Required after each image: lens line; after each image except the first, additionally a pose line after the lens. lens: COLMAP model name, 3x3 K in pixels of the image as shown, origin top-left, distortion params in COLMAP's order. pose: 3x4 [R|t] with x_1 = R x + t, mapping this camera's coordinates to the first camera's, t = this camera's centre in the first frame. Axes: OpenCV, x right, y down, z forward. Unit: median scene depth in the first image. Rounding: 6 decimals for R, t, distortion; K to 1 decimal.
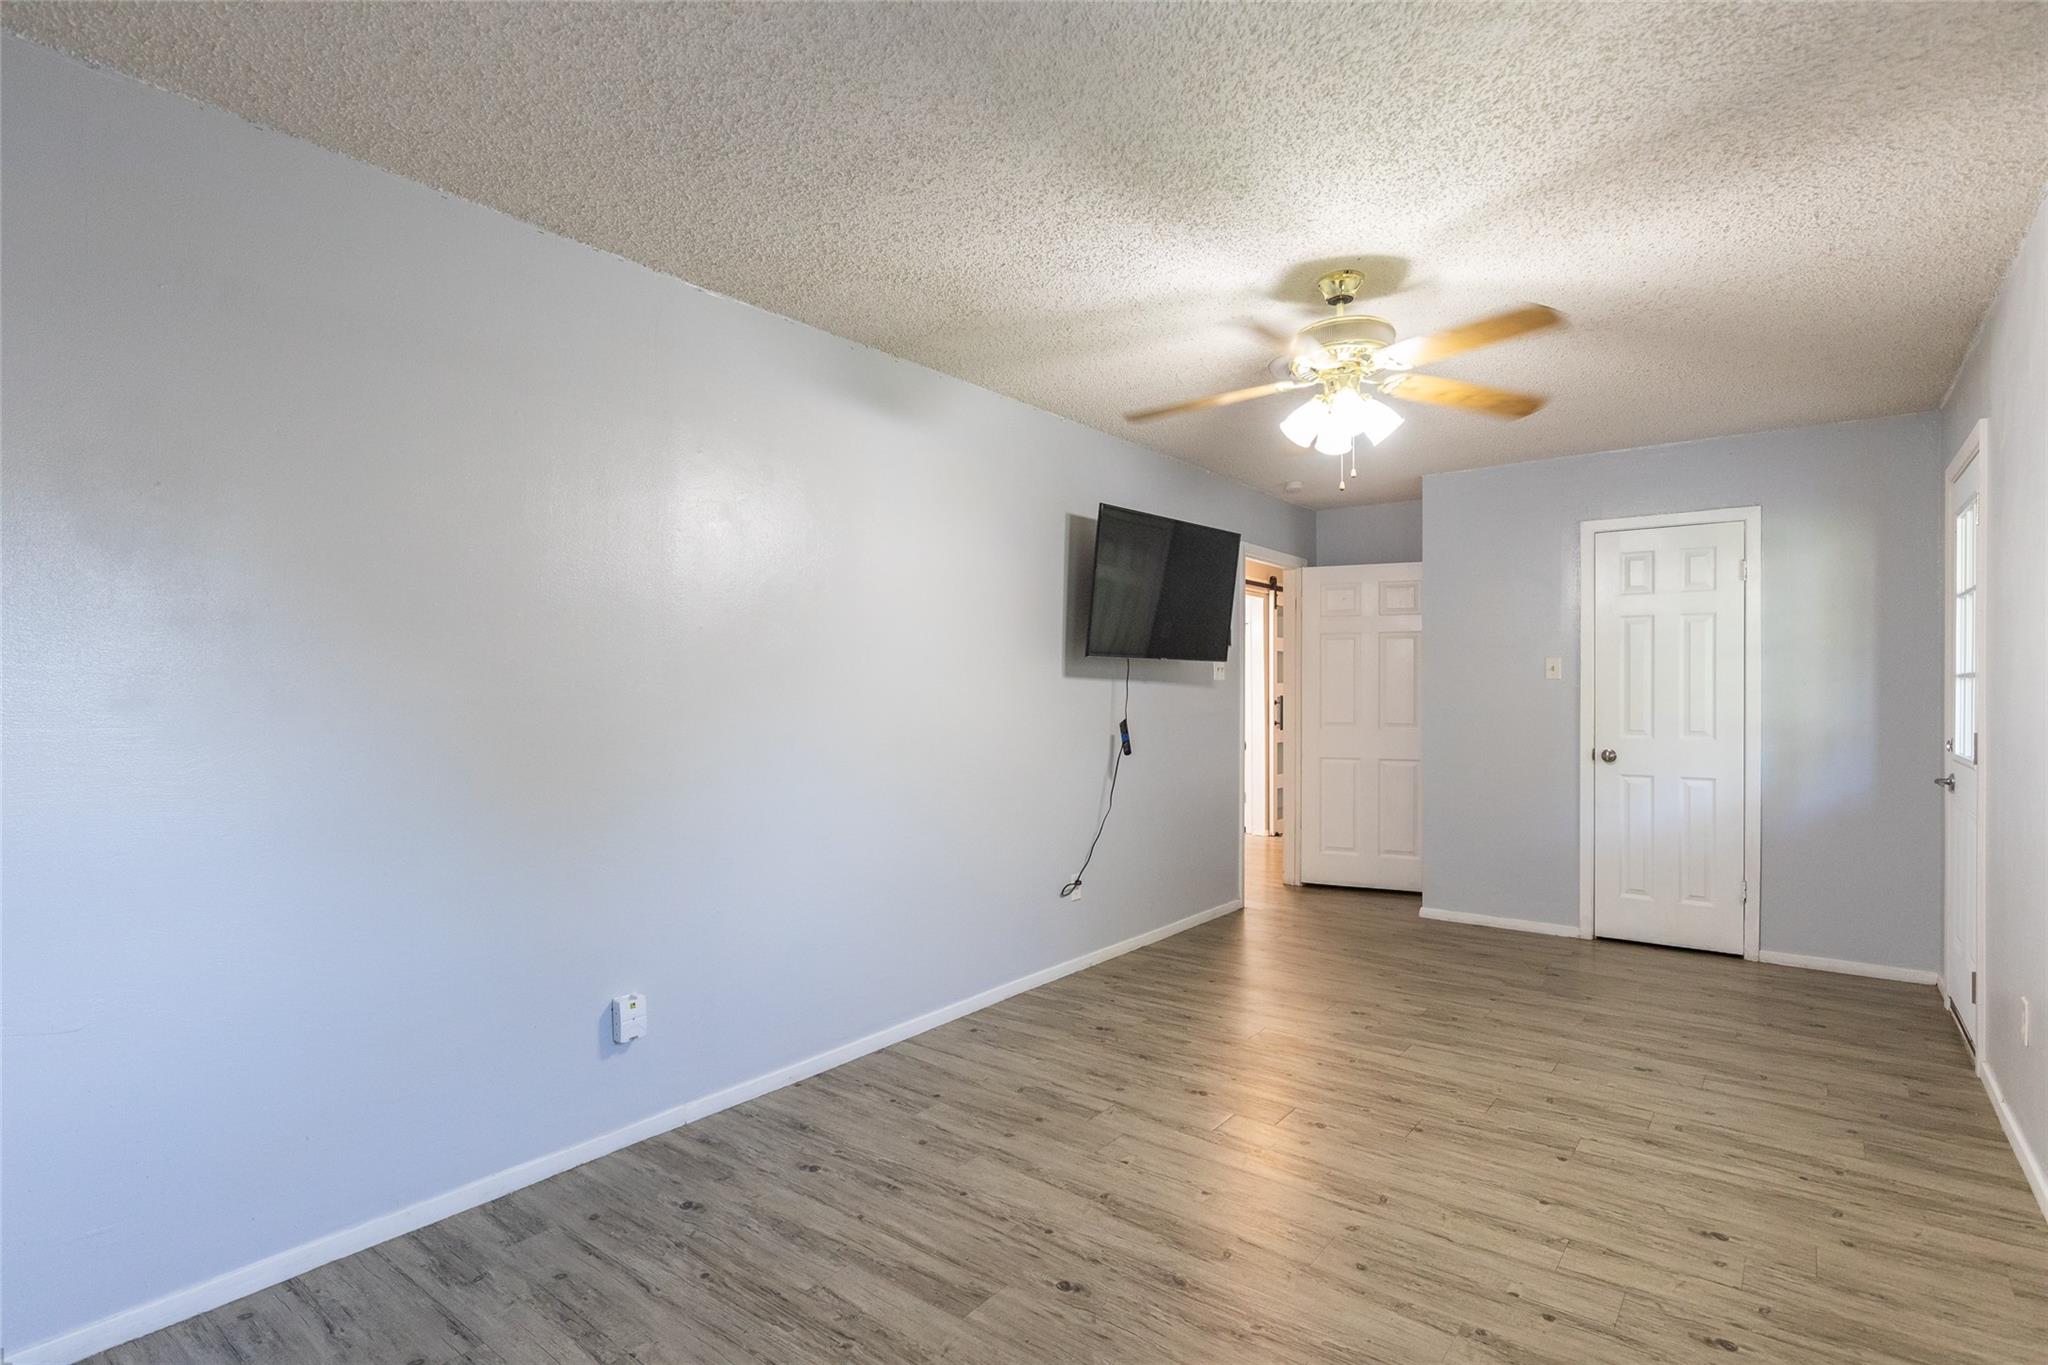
lens RADIAL K [[1019.3, 0, 1018.8], [0, 1019.3, 686.6], [0, 0, 1]] dist [-0.001337, 0.000800]
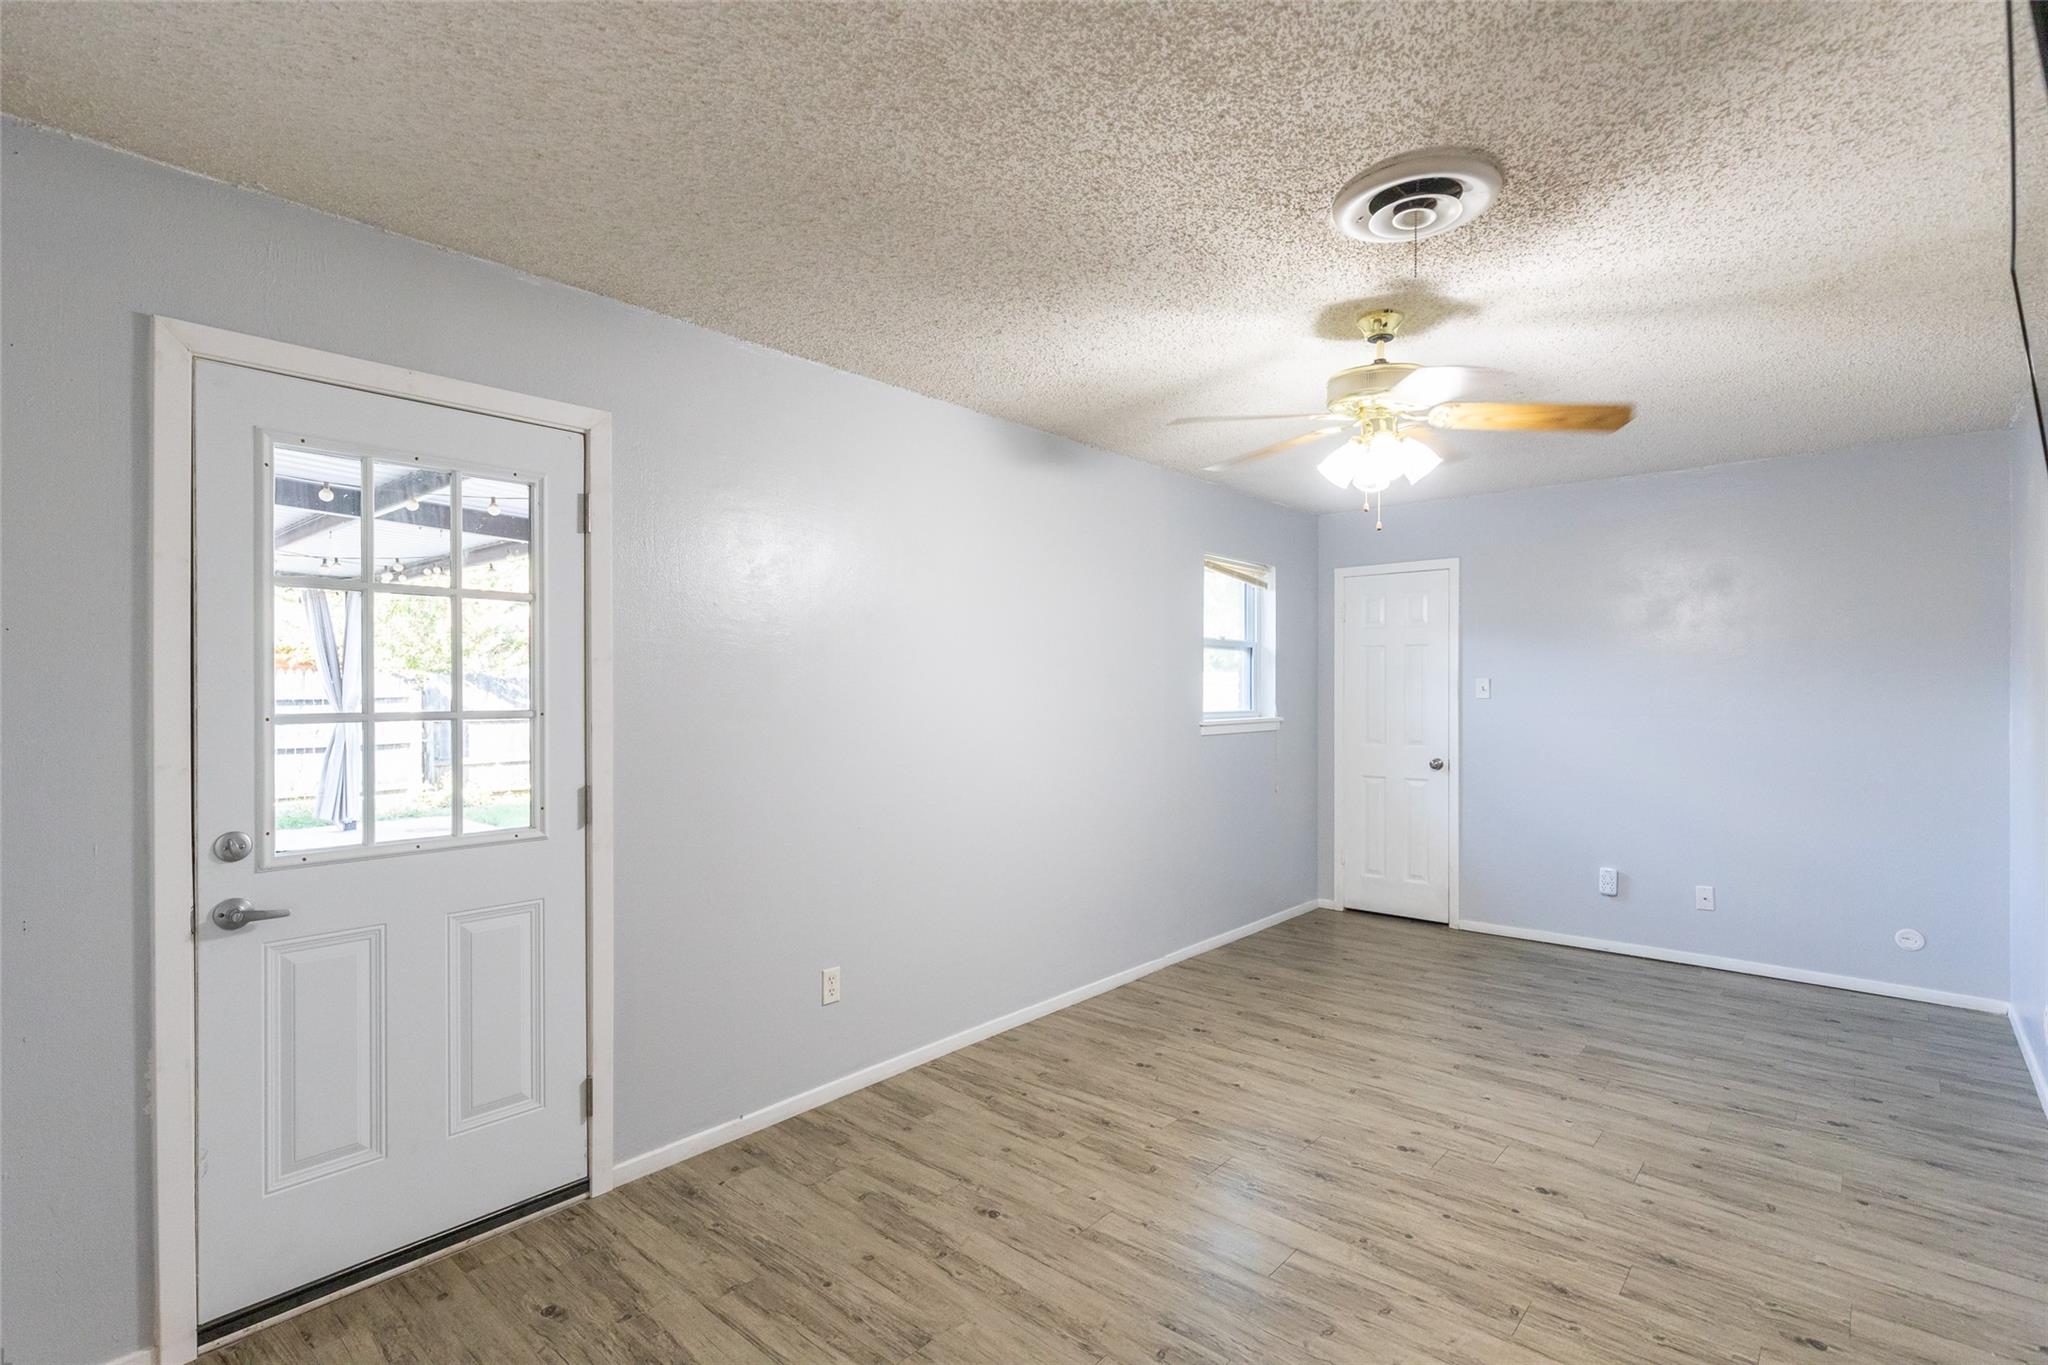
lens RADIAL K [[938.9, 0, 1025.0], [0, 938.9, 691.2], [0, 0, 1]] dist [0.000653, -0.000874]
pose [[-0.997685, 0.003784, 0.067893, 0.628161], [0.003621, 0.999990, -0.002523, -0.033084], [-0.067902, -0.002272, -0.997689, 2.030484]]
